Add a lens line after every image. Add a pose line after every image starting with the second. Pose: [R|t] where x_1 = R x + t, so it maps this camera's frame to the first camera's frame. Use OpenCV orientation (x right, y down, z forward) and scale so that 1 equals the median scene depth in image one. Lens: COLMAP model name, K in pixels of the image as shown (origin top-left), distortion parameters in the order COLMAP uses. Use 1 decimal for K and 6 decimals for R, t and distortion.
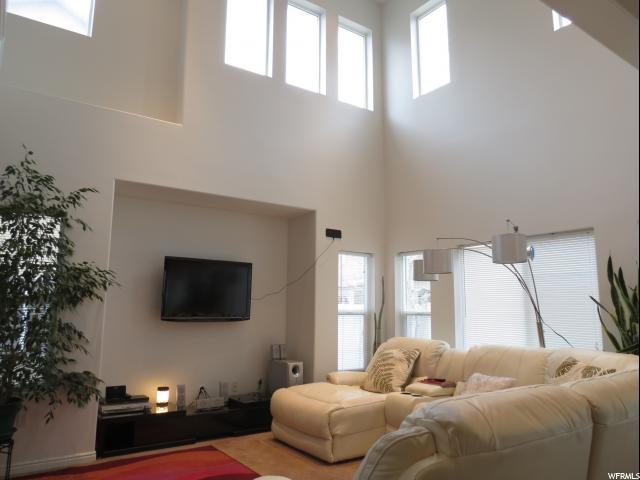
lens RADIAL K [[476.8, 0, 323.3], [0, 476.8, 237.9], [0, 0, 1]] dist [-0.020349, 0.007636]
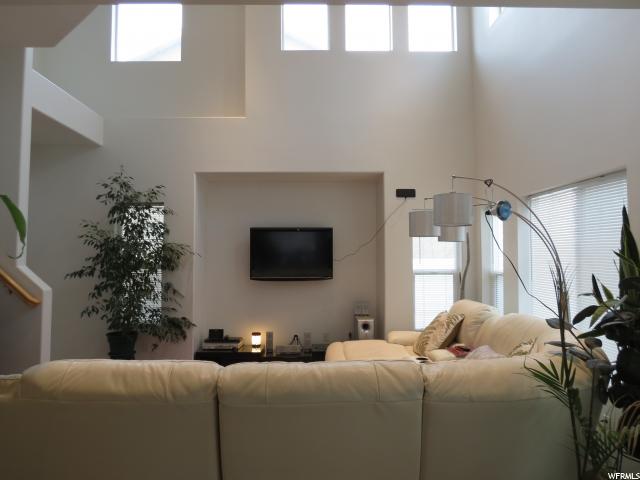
lens RADIAL K [[476.8, 0, 323.3], [0, 476.8, 237.9], [0, 0, 1]] dist [-0.020349, 0.007636]
pose [[0.821282, -0.033763, -0.569522, 0.516194], [0.097449, 0.991879, 0.081724, -0.017453], [0.562138, -0.122618, 0.817903, 0.103192]]
